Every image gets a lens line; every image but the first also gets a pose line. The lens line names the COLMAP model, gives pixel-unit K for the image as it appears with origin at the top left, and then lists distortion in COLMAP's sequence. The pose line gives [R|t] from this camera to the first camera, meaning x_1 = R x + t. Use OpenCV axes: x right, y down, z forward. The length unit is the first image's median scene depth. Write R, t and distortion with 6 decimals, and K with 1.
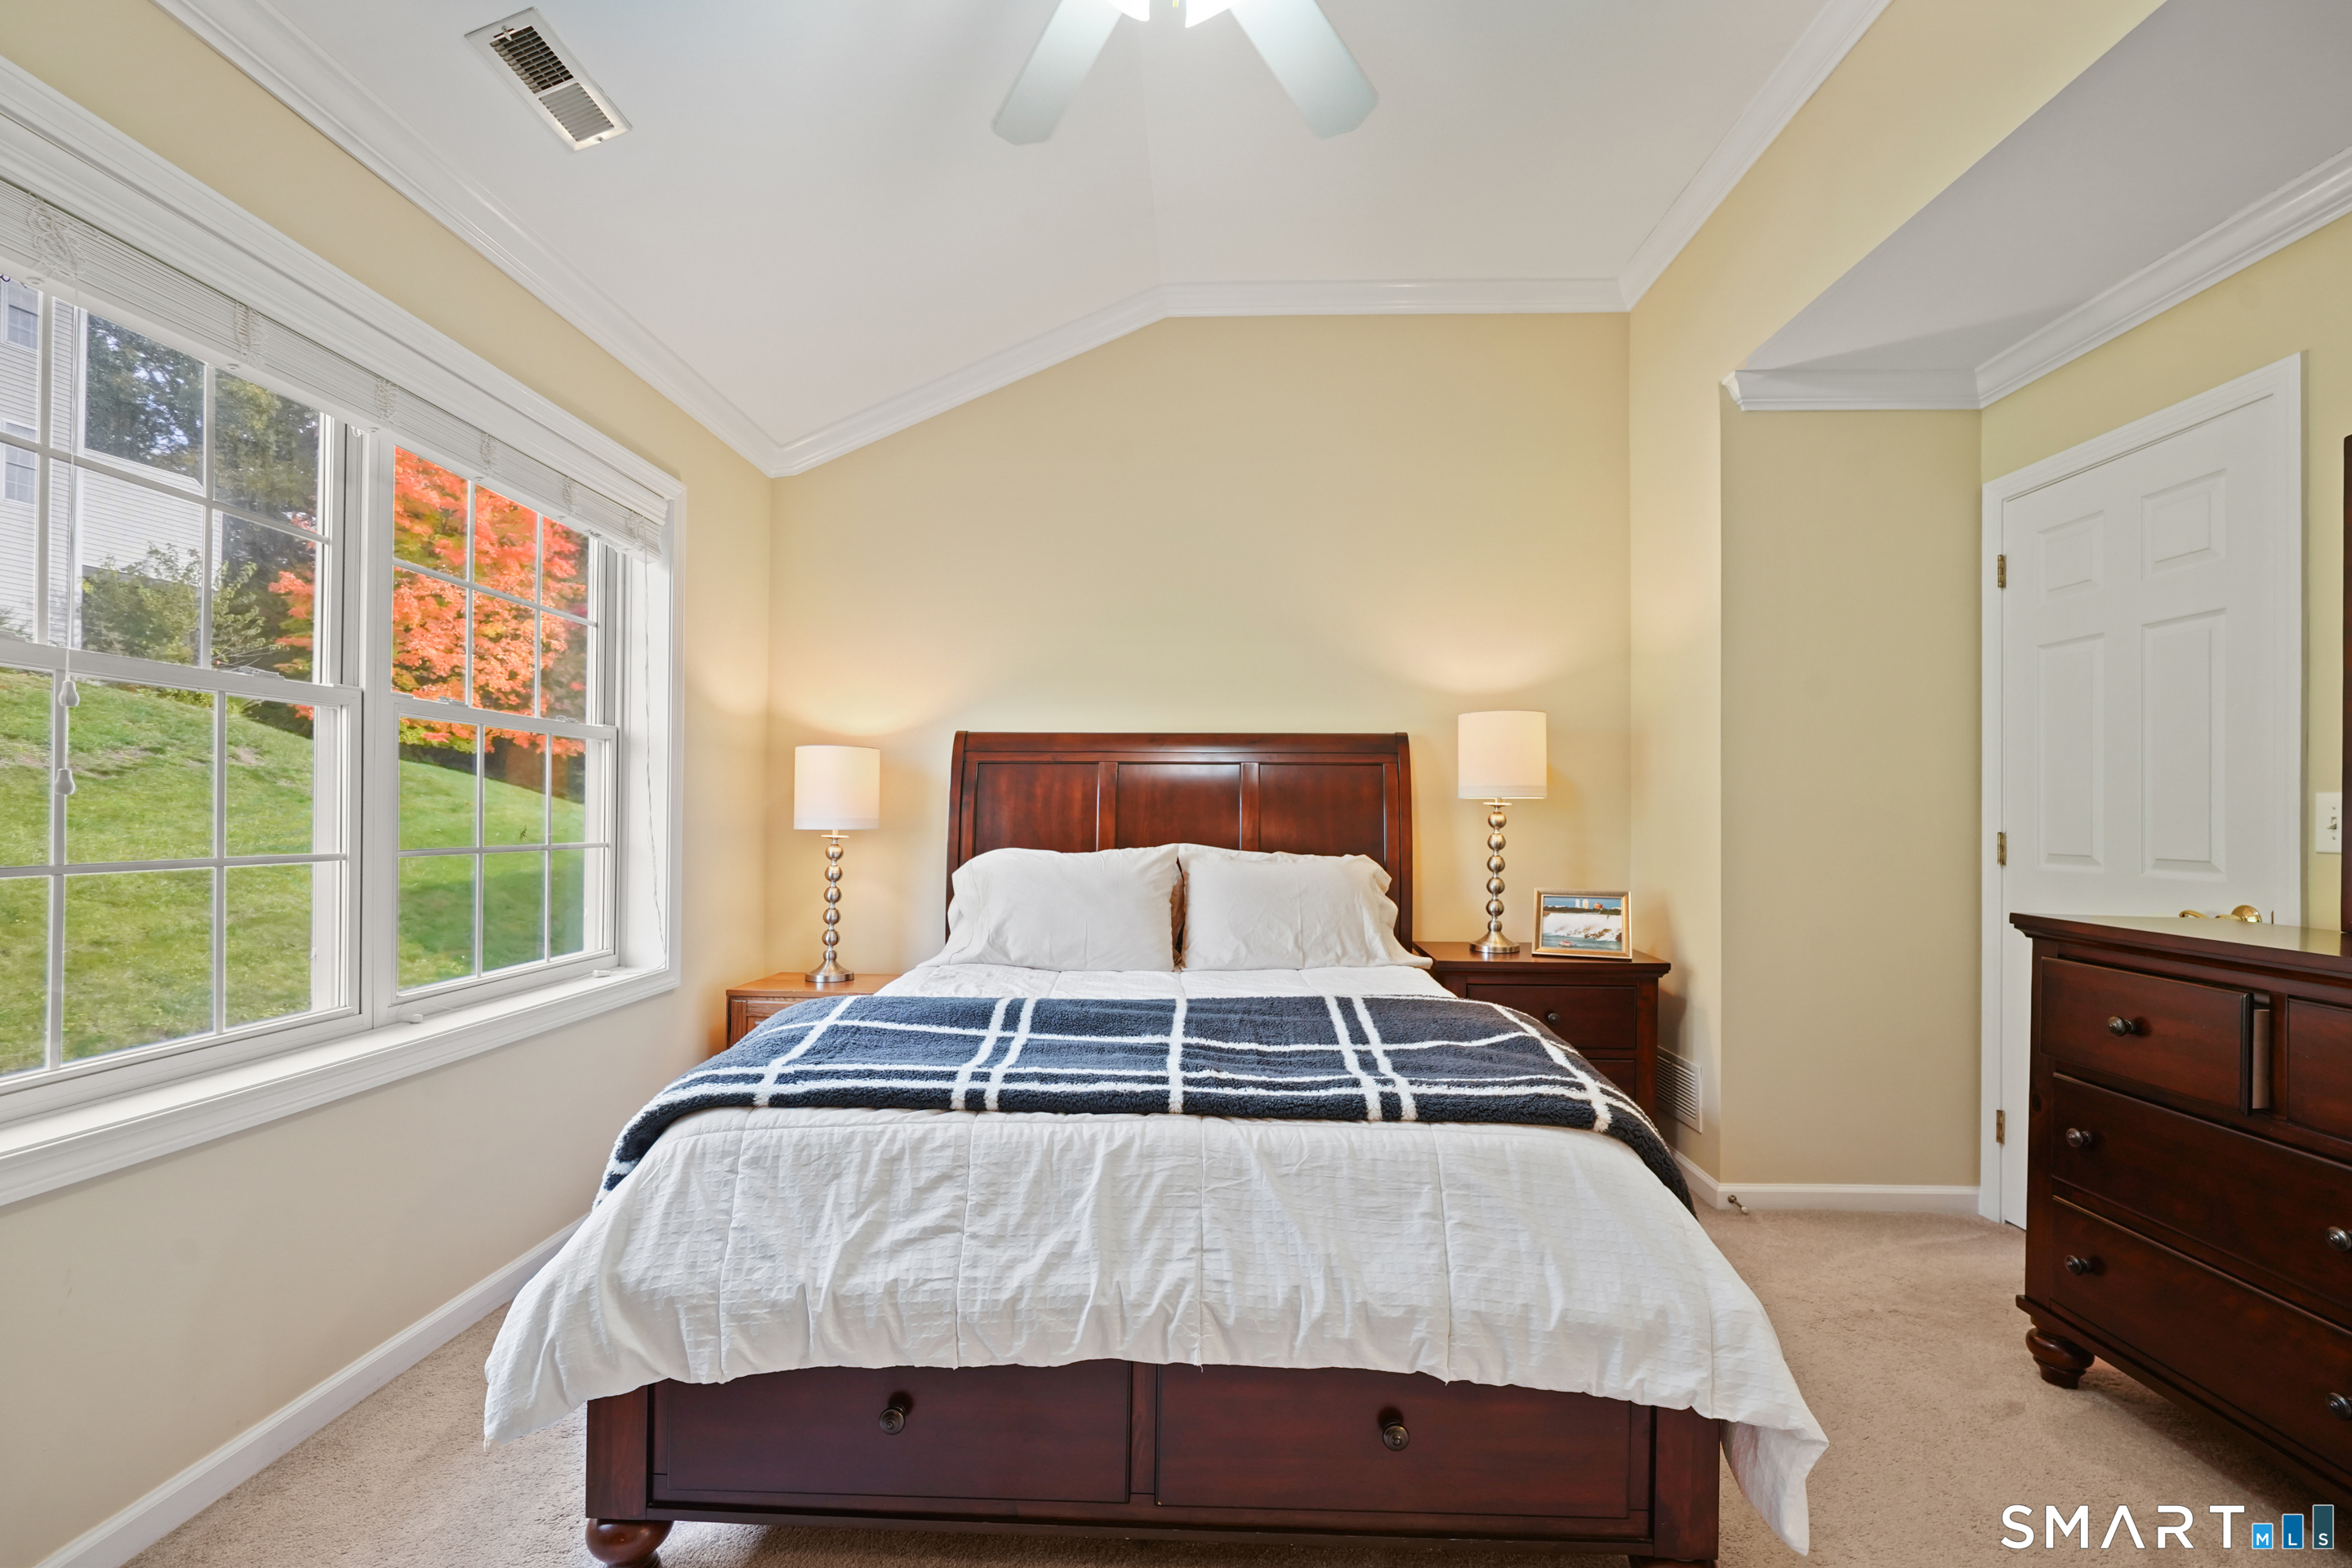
lens RADIAL K [[1064.8, 0, 1175.0], [0, 1064.8, 781.1], [0, 0, 1]] dist [-0.009431, -0.000033]
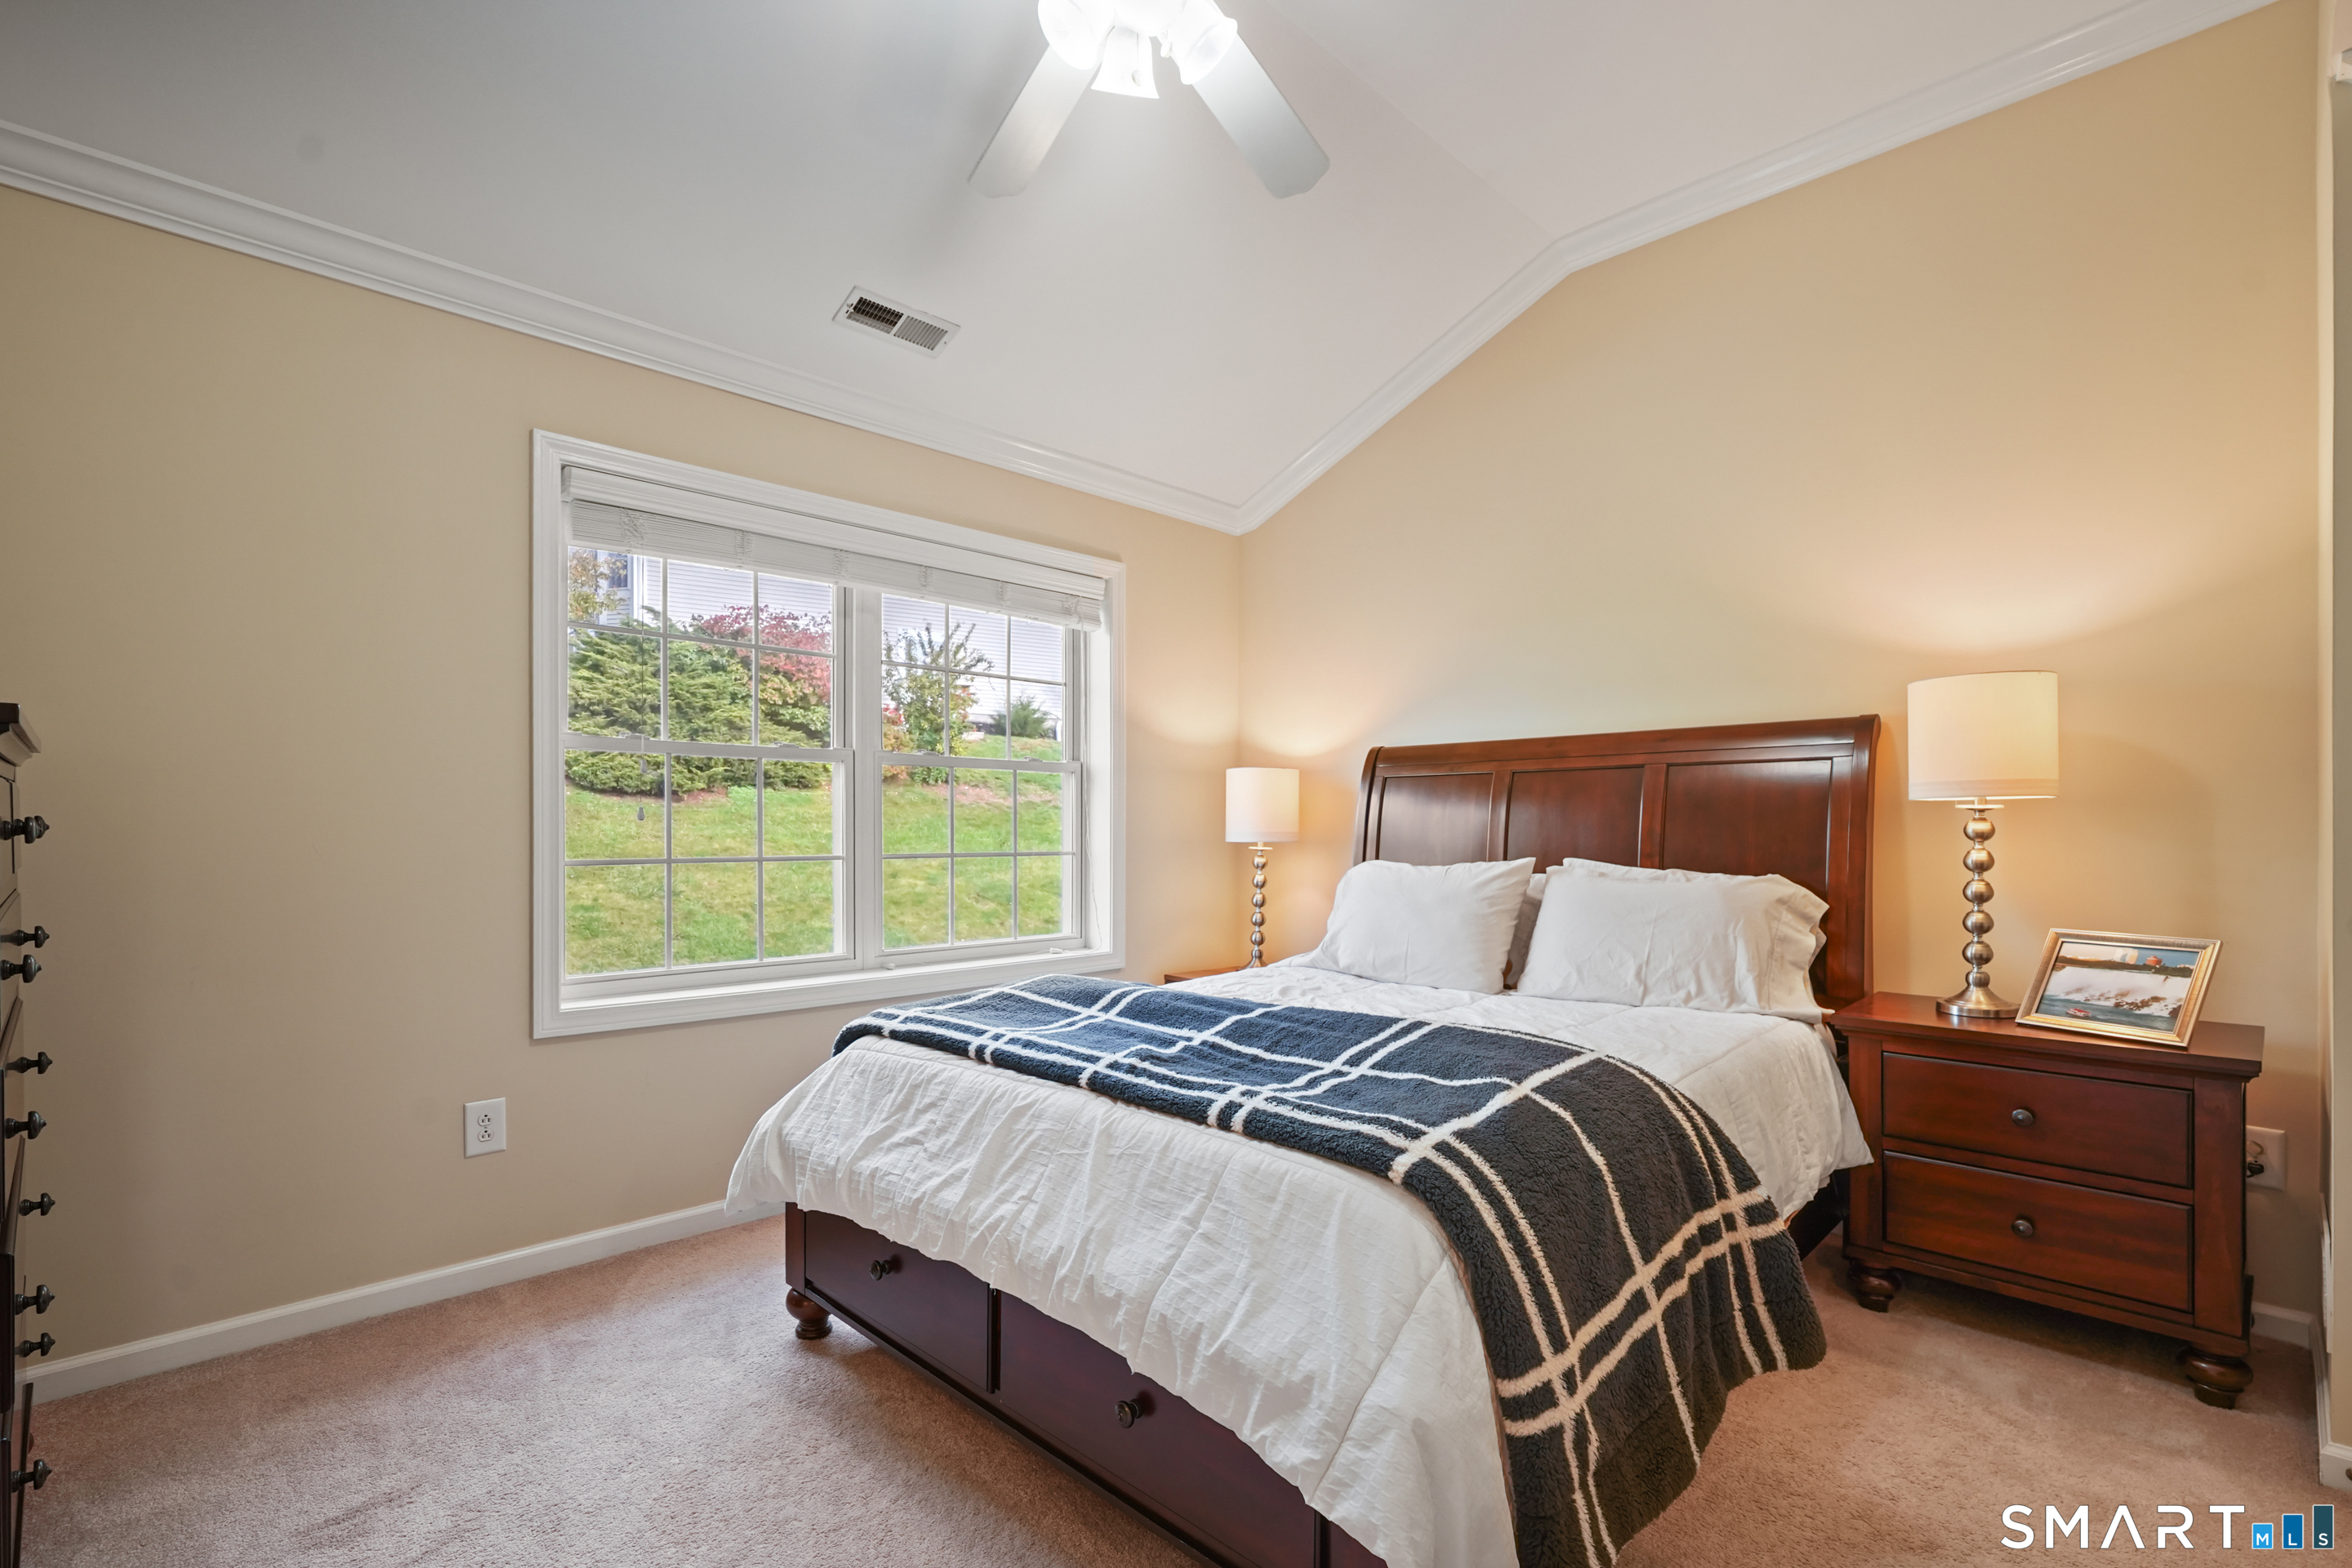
lens RADIAL K [[1083.8, 0, 1165.1], [0, 1083.8, 796.7], [0, 0, 1]] dist [-0.011158, 0.007546]
pose [[0.723084, -0.027534, -0.690211, 0.454455], [0.027939, 0.999553, -0.010605, 0.008257], [0.690195, -0.011615, 0.723531, 0.118537]]
